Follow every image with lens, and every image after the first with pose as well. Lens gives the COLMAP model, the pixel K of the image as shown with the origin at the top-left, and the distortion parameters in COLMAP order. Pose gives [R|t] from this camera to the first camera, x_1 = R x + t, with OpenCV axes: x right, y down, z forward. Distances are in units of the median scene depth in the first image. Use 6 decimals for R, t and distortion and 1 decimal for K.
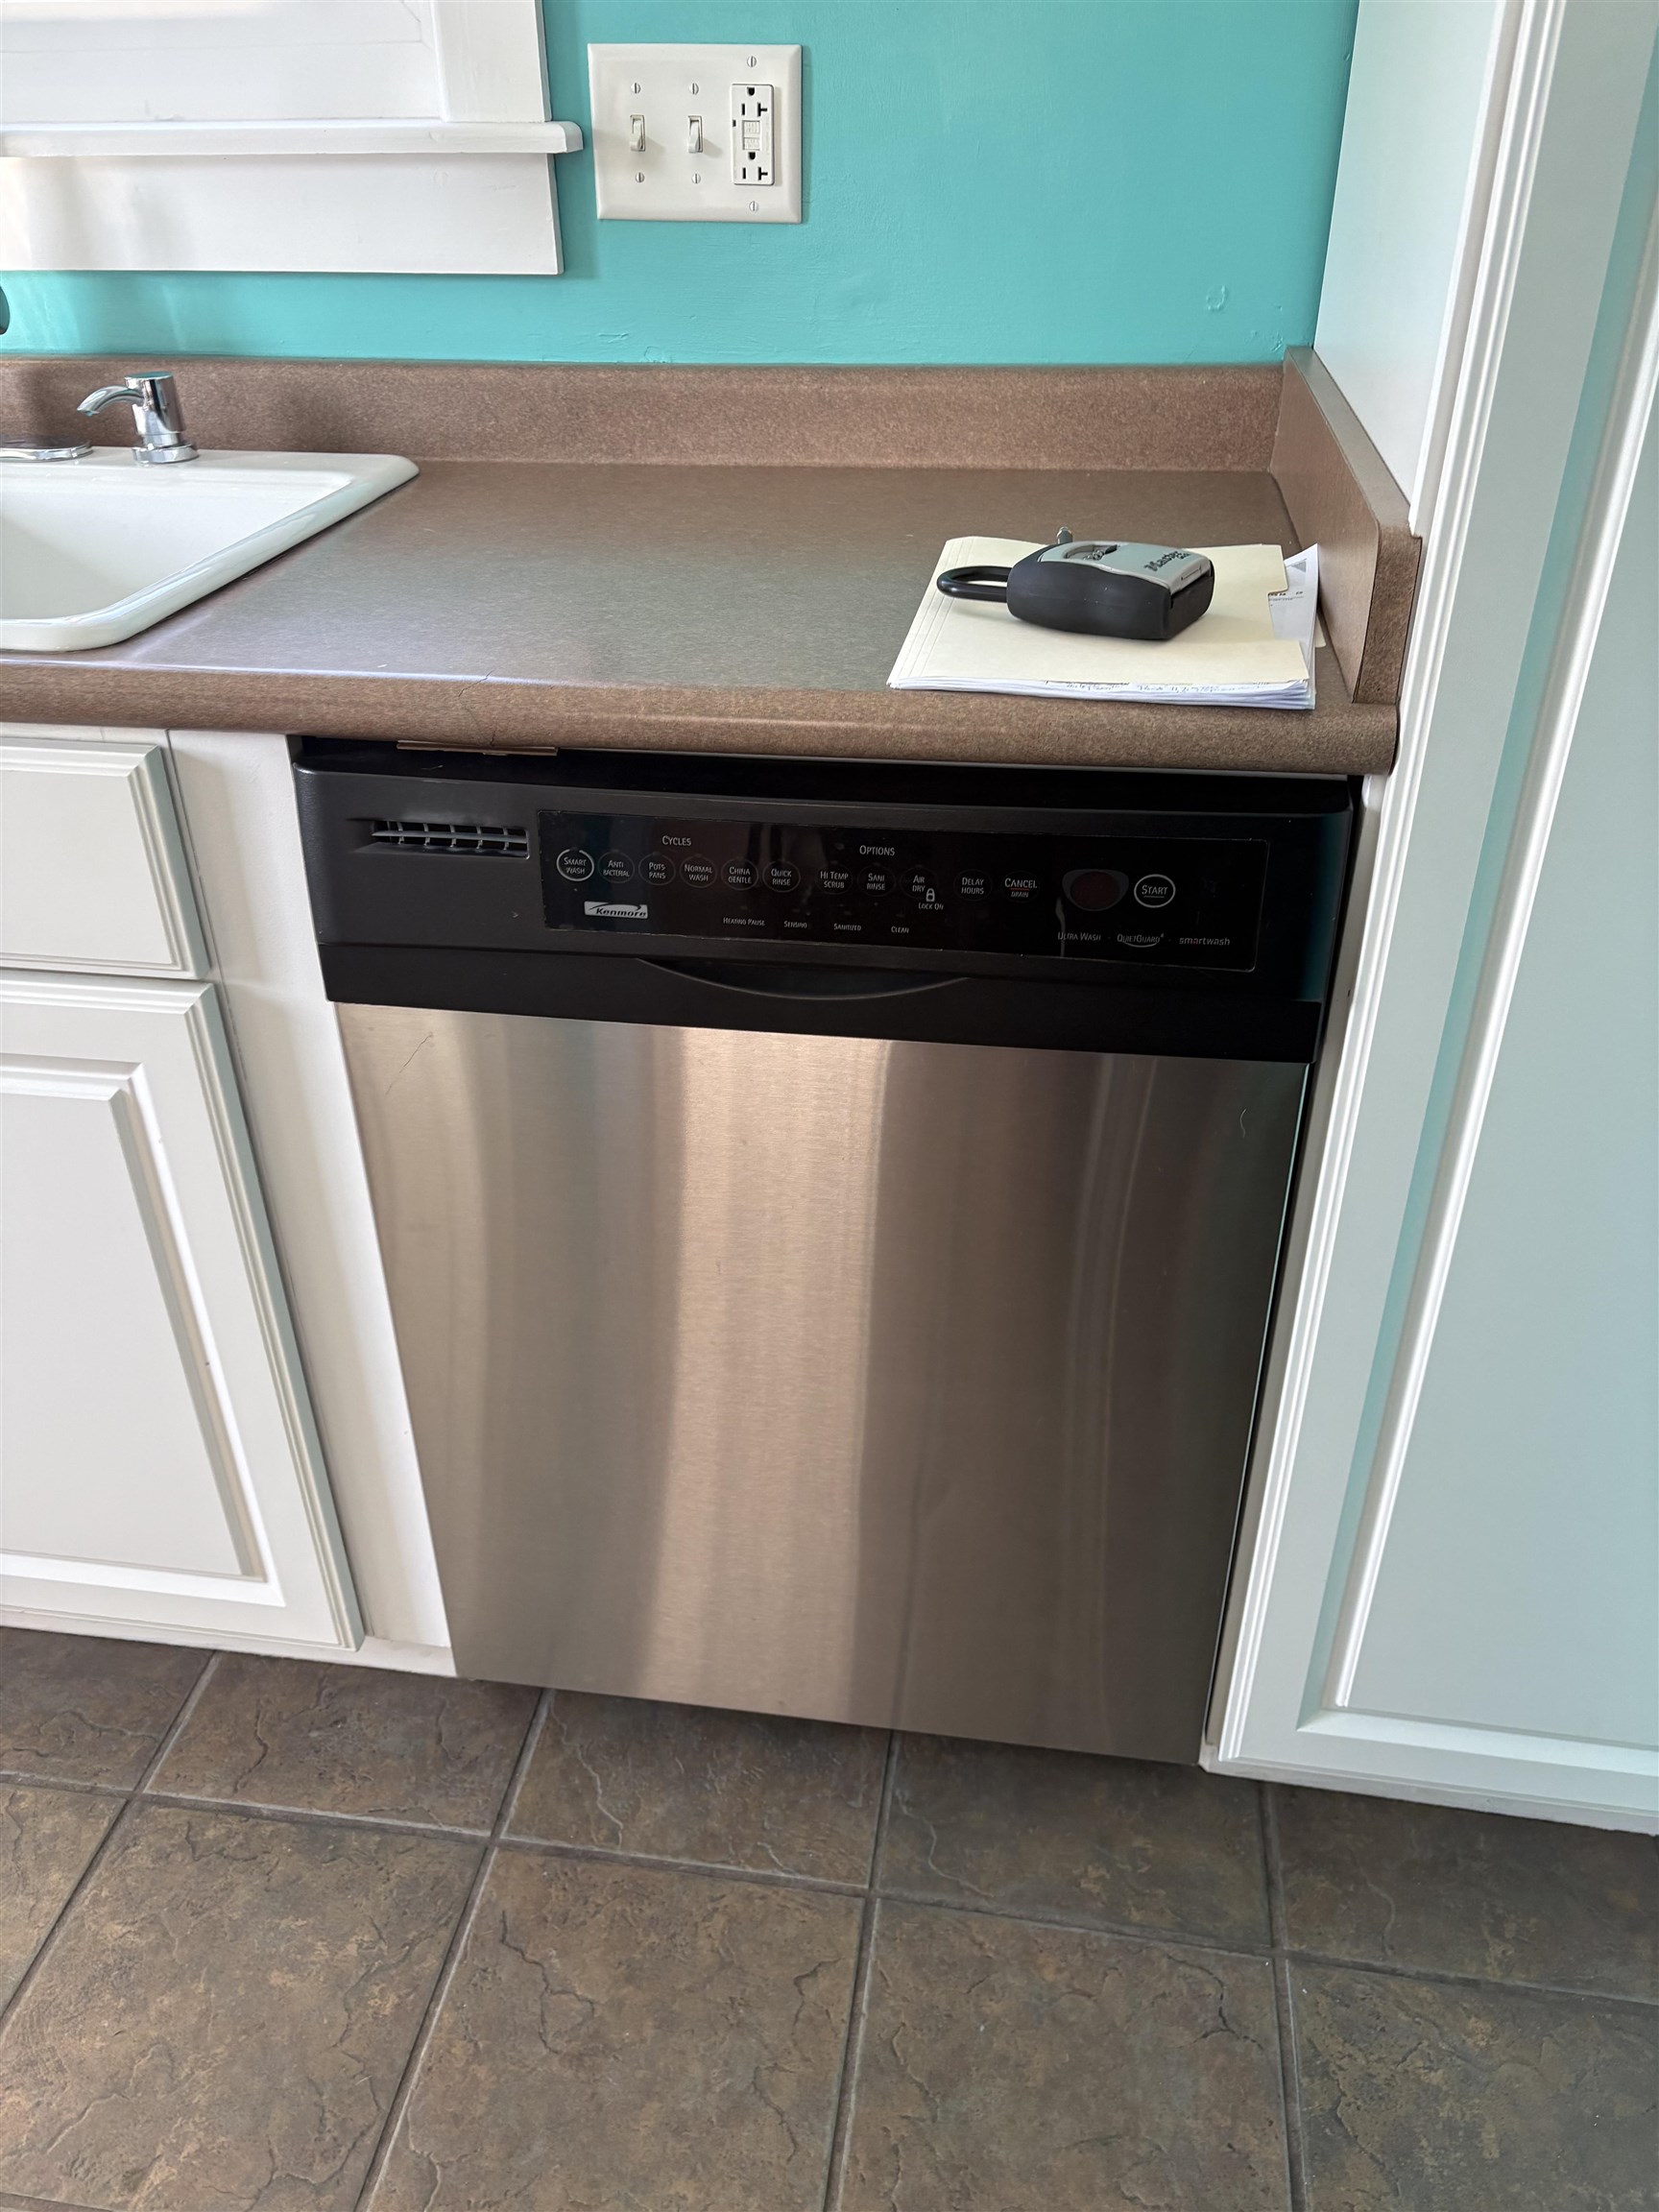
lens RADIAL K [[1680.6, 0, 829.5], [0, 1680.6, 1106.0], [0, 0, 1]] dist [0.056150, -0.058040]
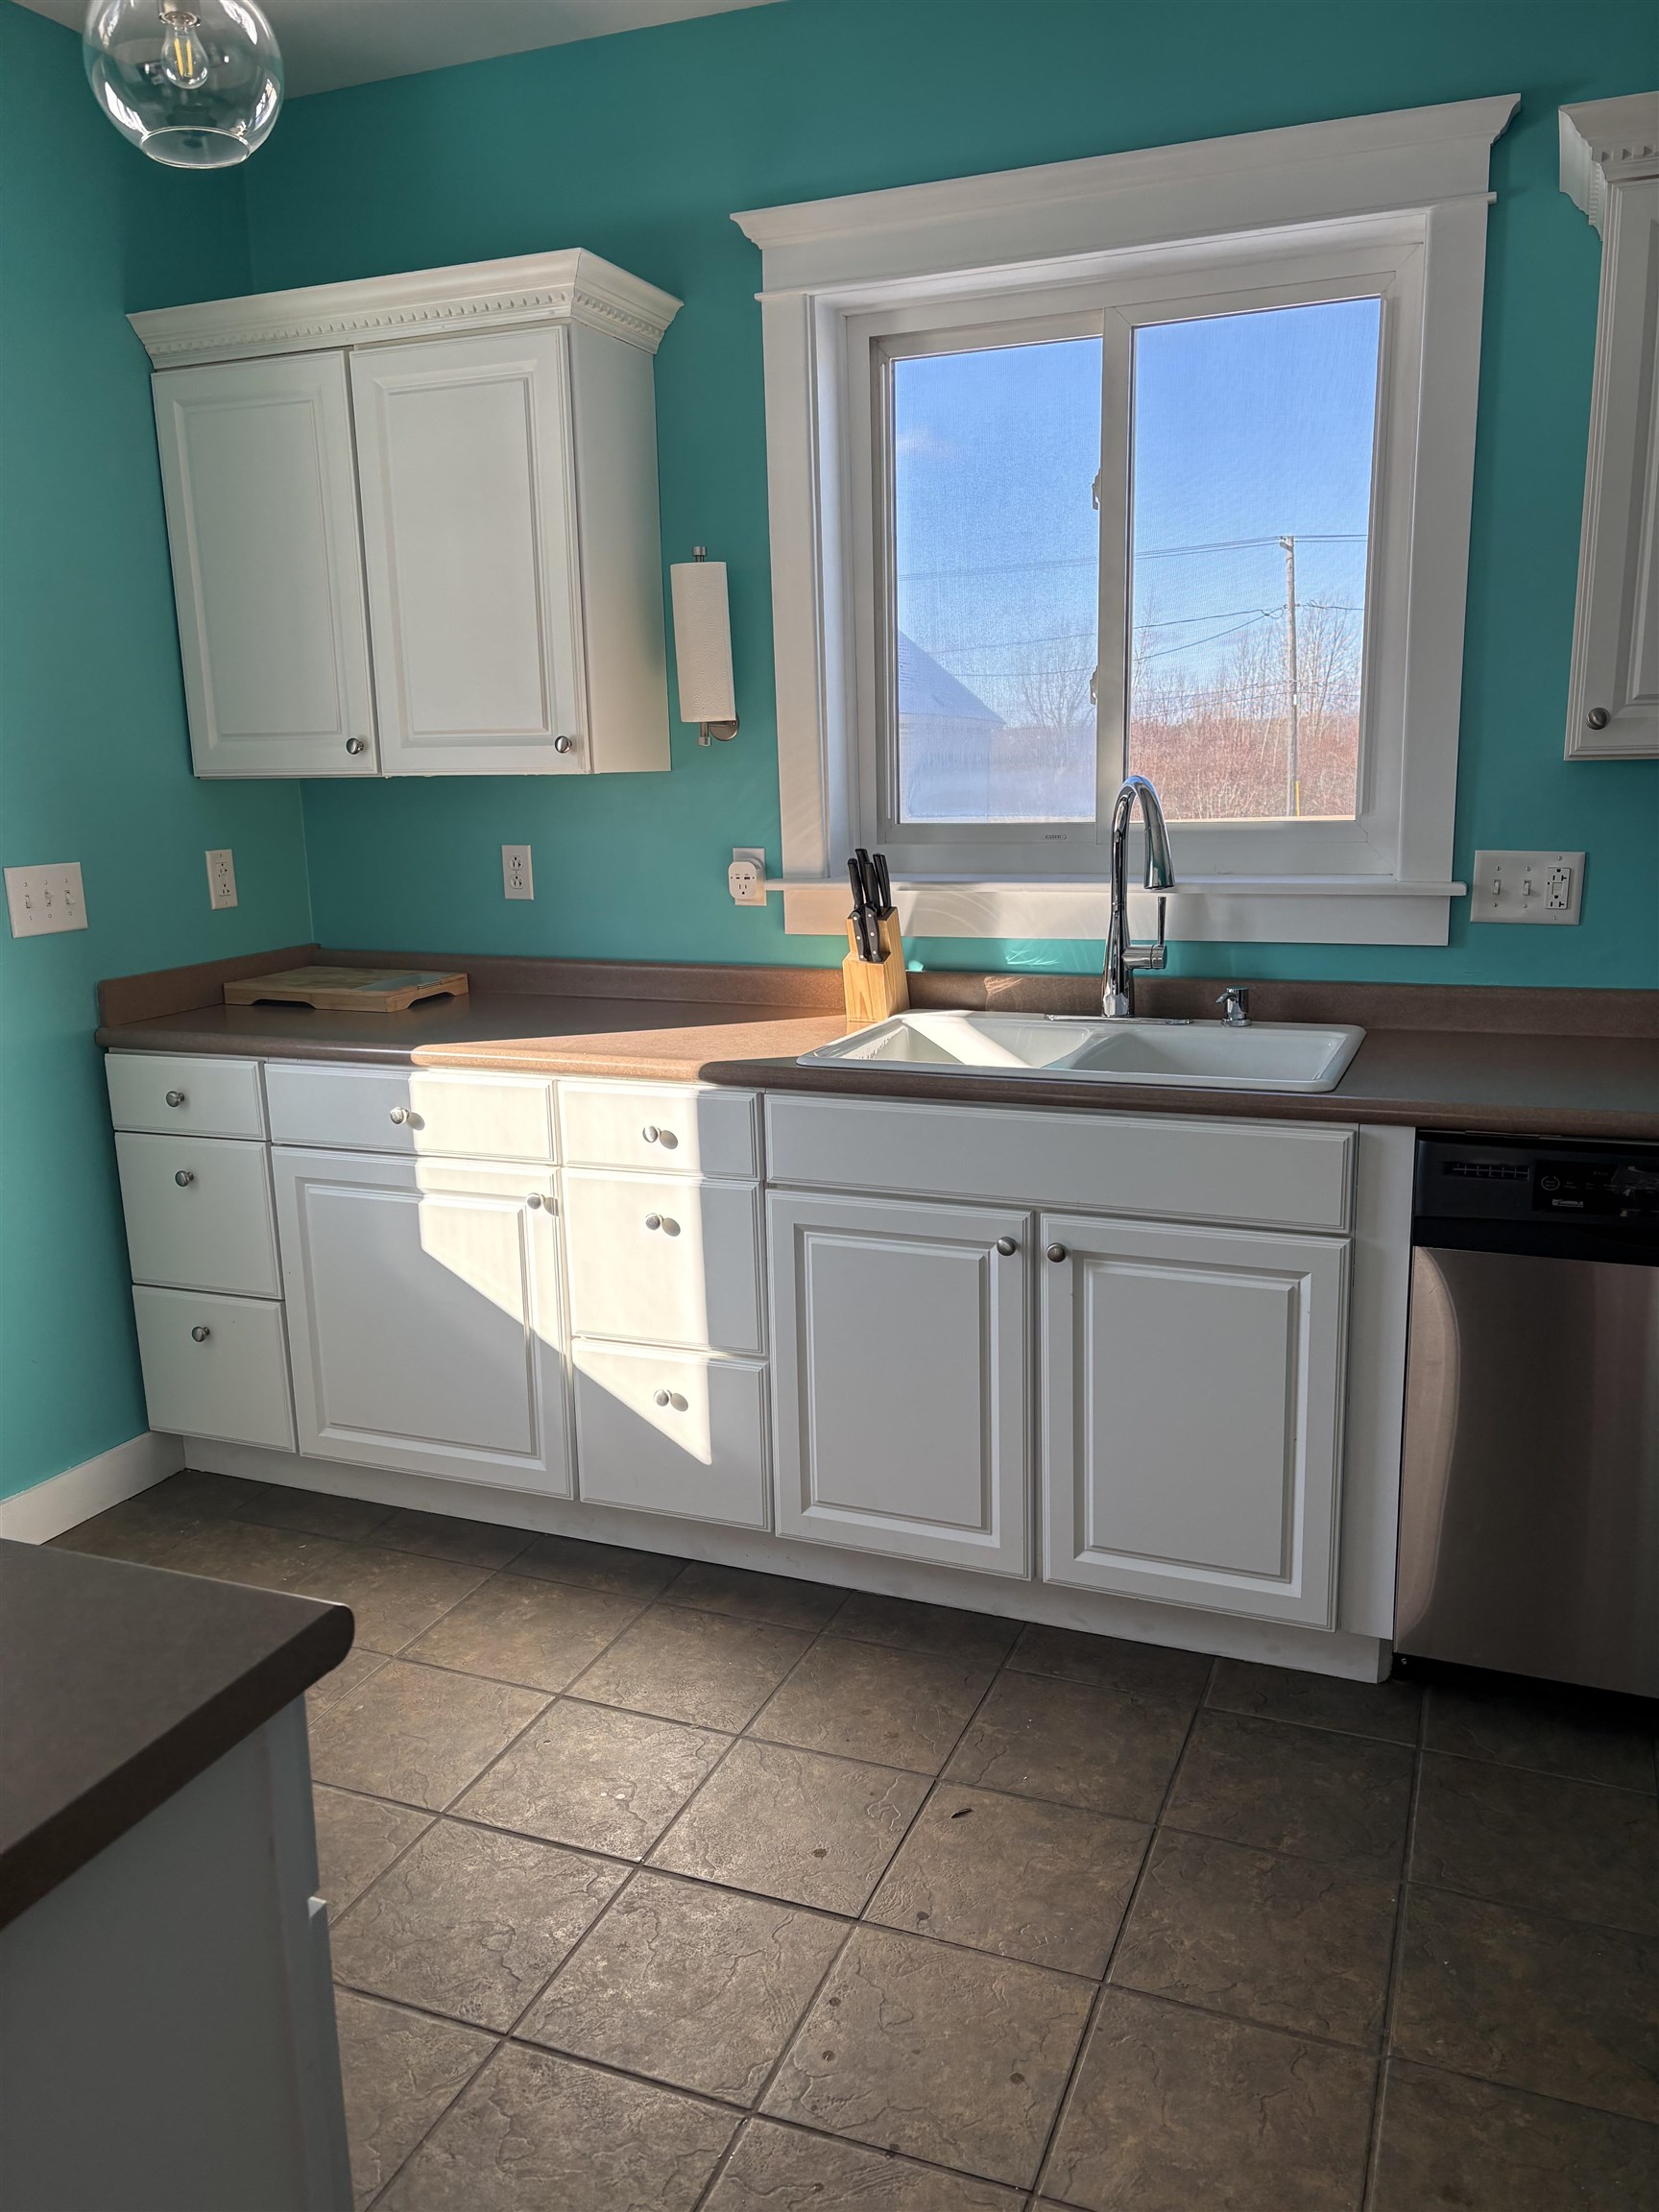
lens RADIAL K [[1647.2, 0, 860.6], [0, 1647.2, 1112.1], [0, 0, 1]] dist [0.010700, 0.004832]
pose [[0.974701, 0.037459, -0.220350, -0.422934], [-0.107340, 0.943179, -0.314469, 0.424176], [0.196050, 0.330166, 0.923339, -0.960524]]
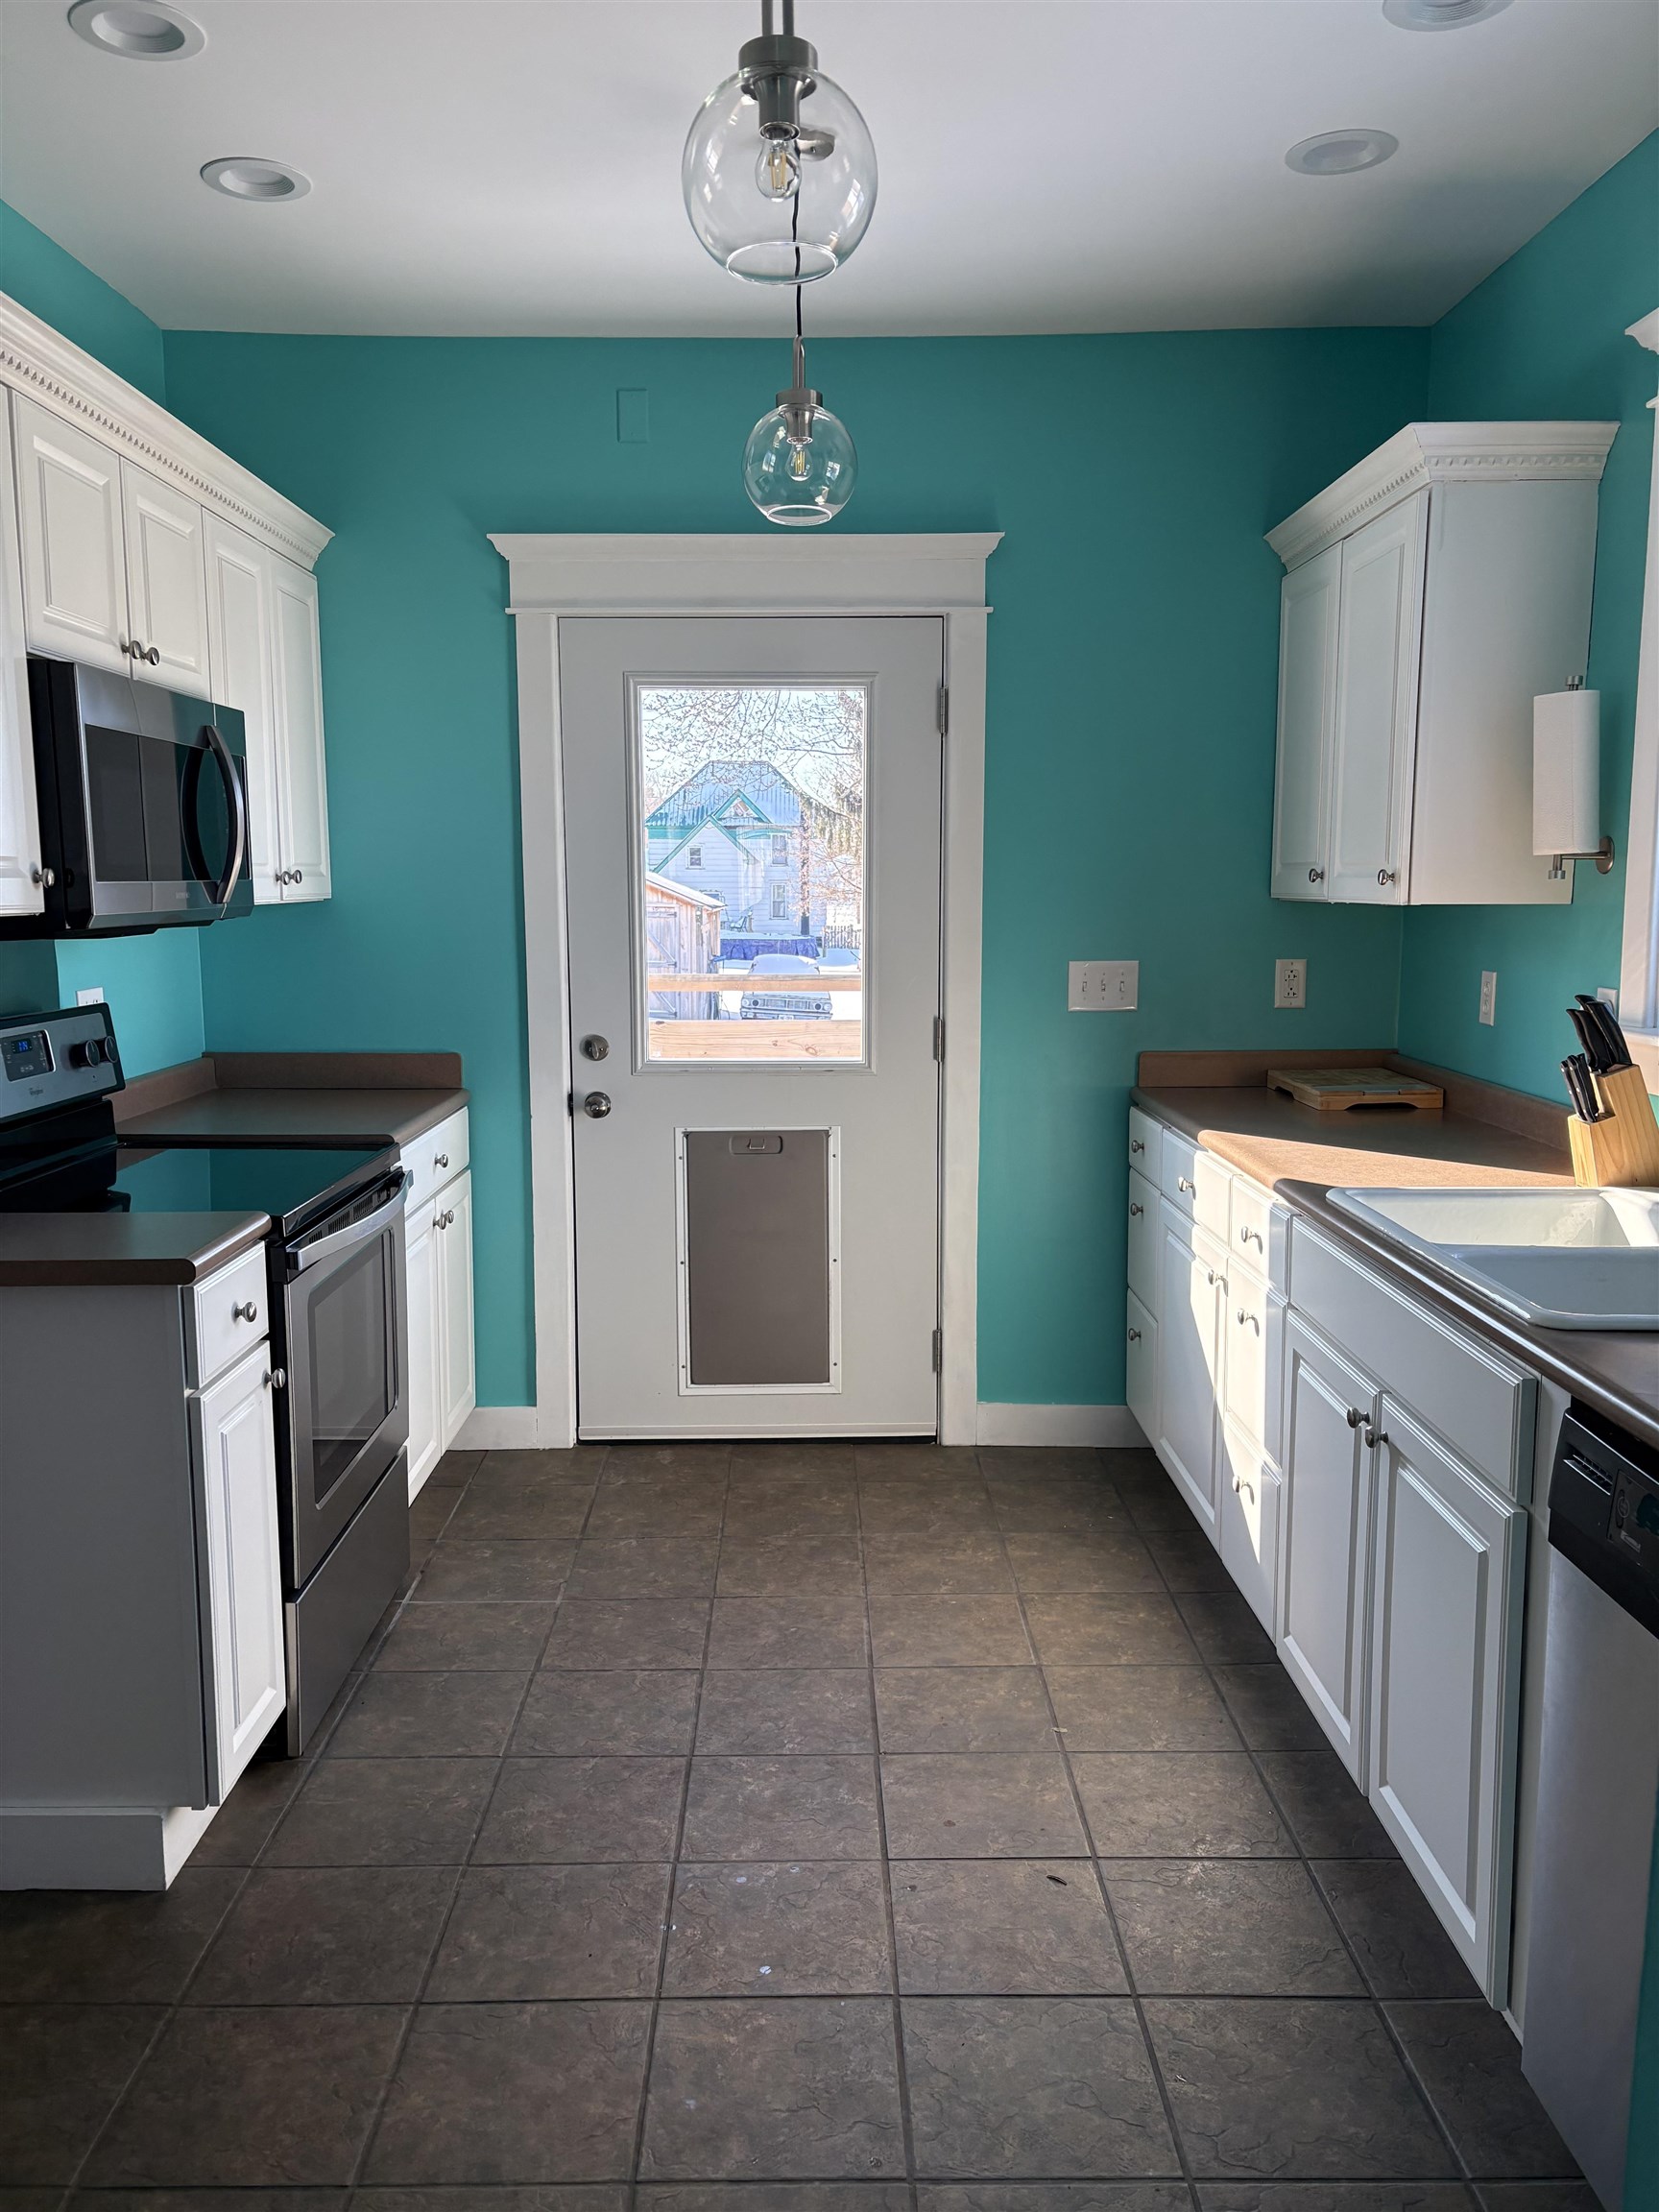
lens RADIAL K [[1680.6, 0, 829.5], [0, 1680.6, 1106.0], [0, 0, 1]] dist [0.056150, -0.058040]
pose [[0.164731, 0.138289, -0.976596, 0.973567], [-0.513523, 0.857371, 0.034786, -0.099391], [0.842115, 0.495774, 0.212250, -0.165340]]
